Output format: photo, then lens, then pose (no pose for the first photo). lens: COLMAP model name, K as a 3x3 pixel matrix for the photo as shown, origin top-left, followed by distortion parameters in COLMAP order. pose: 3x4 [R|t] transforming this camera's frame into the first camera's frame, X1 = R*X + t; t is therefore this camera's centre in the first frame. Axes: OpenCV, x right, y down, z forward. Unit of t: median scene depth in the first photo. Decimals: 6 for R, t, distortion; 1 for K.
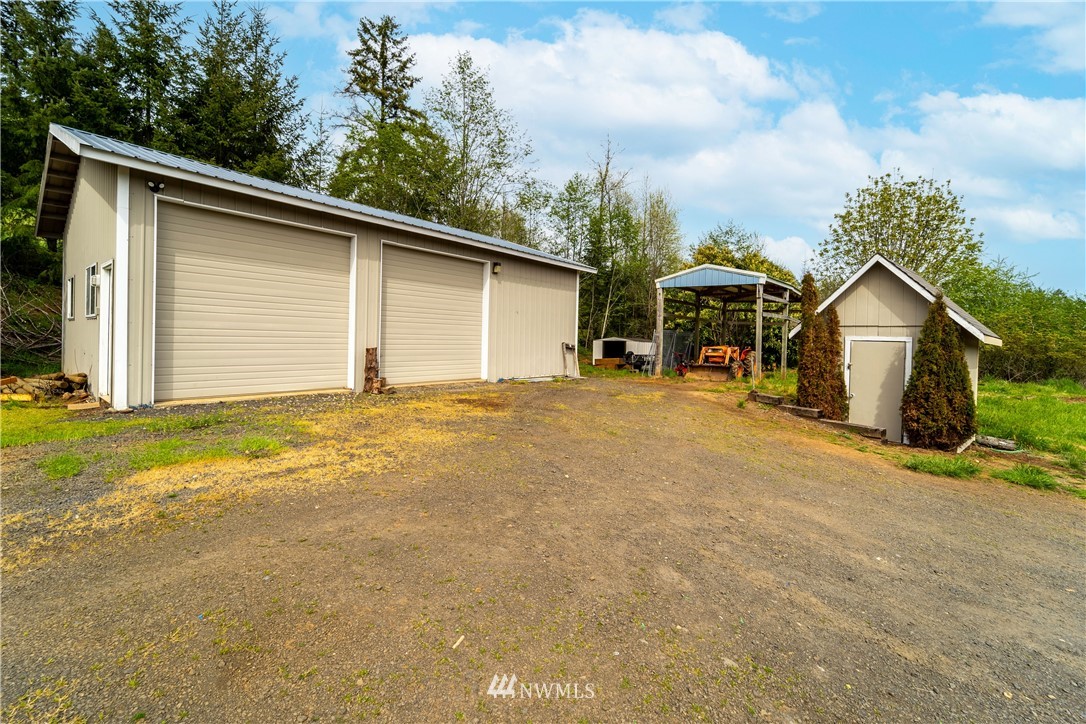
lens RADIAL K [[443.4, 0, 543.0], [0, 443.4, 362.0], [0, 0, 1]] dist [-0.019349, -0.000549]
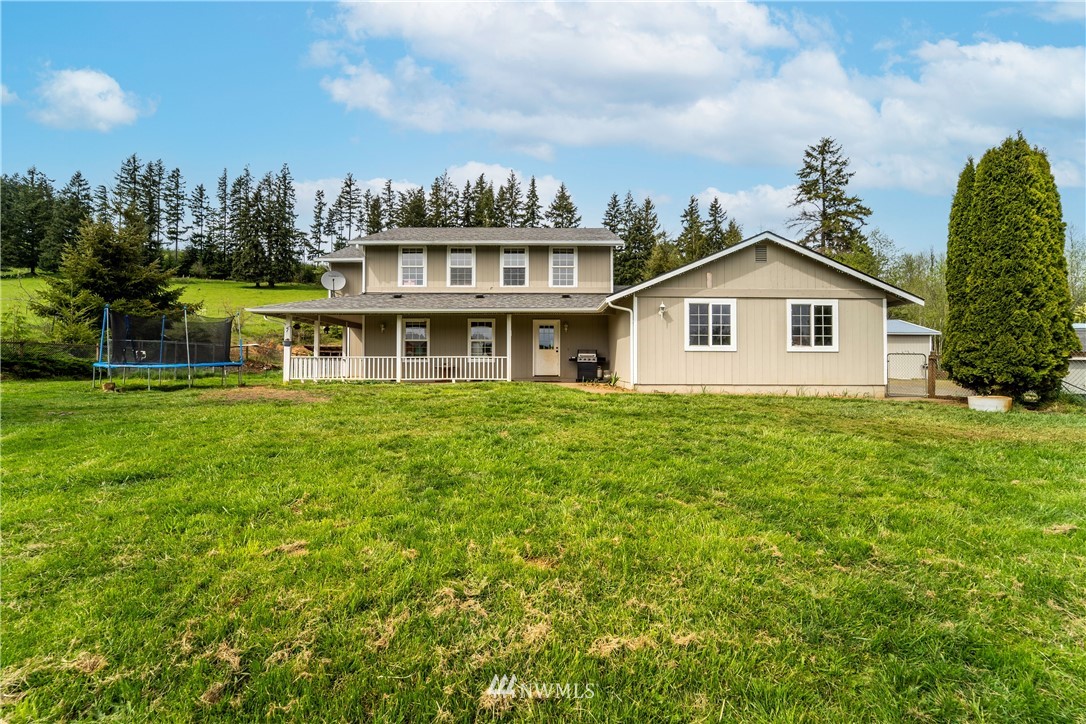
lens RADIAL K [[443.4, 0, 543.0], [0, 443.4, 362.0], [0, 0, 1]] dist [-0.019349, -0.000549]
pose [[0.591153, -0.043707, -0.805374, 0.196489], [-0.026735, 0.996920, -0.073725, 0.034566], [0.806116, 0.065115, 0.588164, -0.478030]]
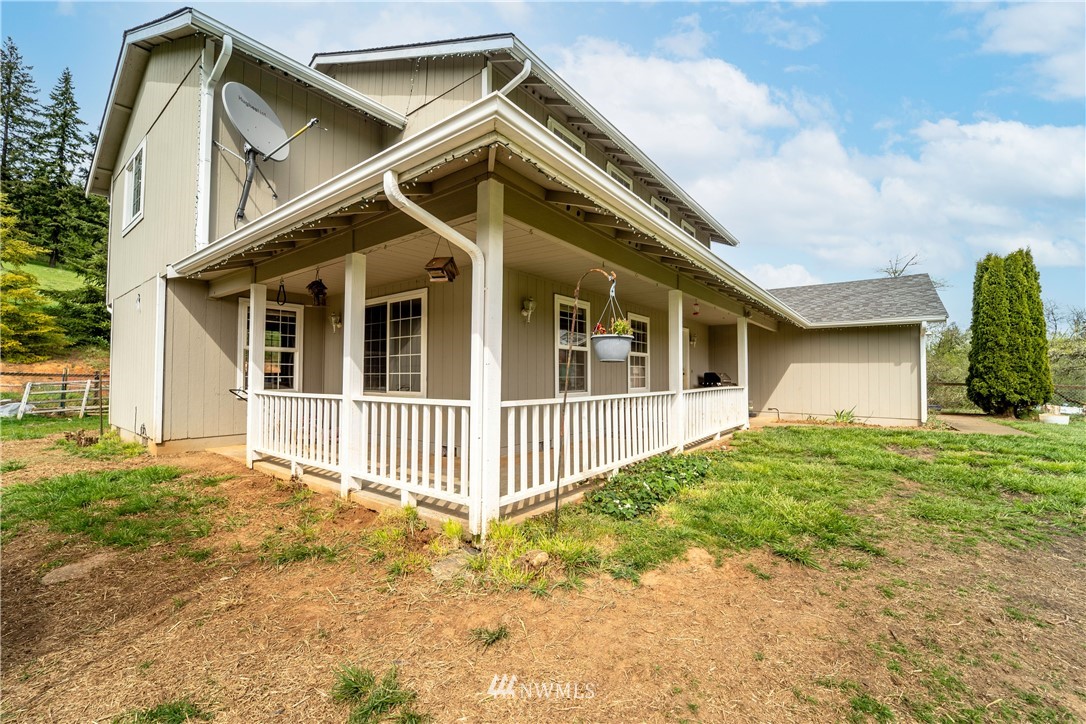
lens RADIAL K [[443.4, 0, 543.0], [0, 443.4, 362.0], [0, 0, 1]] dist [-0.019349, -0.000549]
pose [[0.999341, -0.031681, -0.017720, -0.102912], [0.030063, 0.995916, -0.085130, 0.014723], [0.020345, 0.084541, 0.996212, -0.502806]]
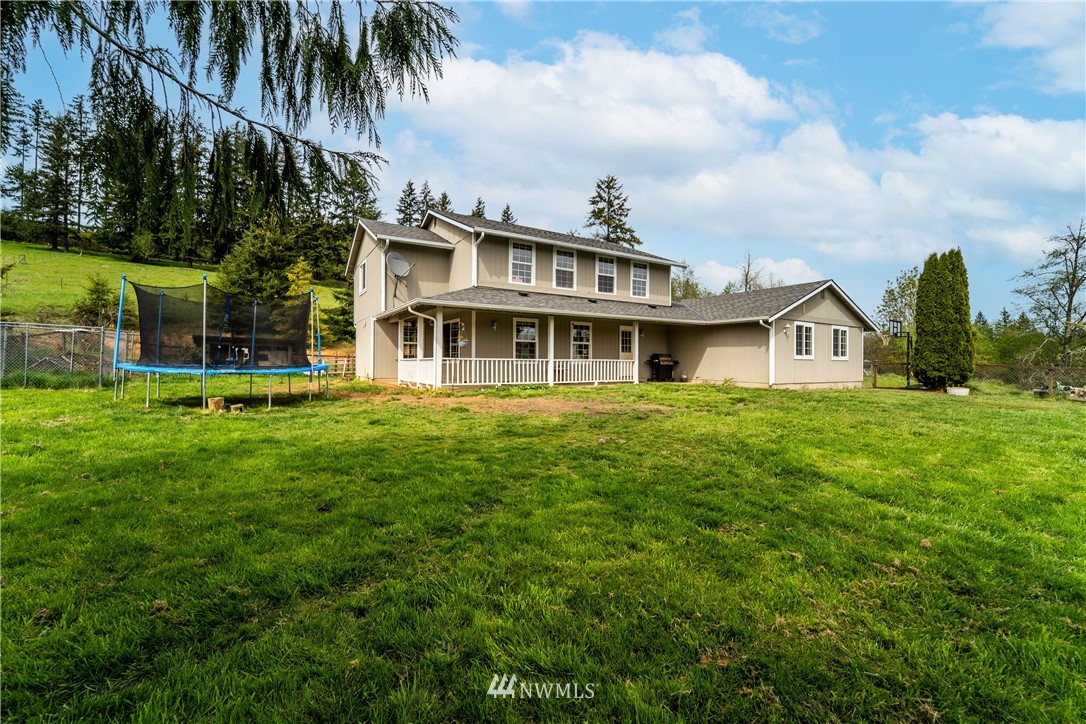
lens RADIAL K [[443.4, 0, 543.0], [0, 443.4, 362.0], [0, 0, 1]] dist [-0.019349, -0.000549]
pose [[0.926151, -0.027761, -0.376129, 0.021931], [0.004148, 0.997977, -0.063446, 0.031654], [0.377129, 0.057201, 0.924393, -0.632056]]
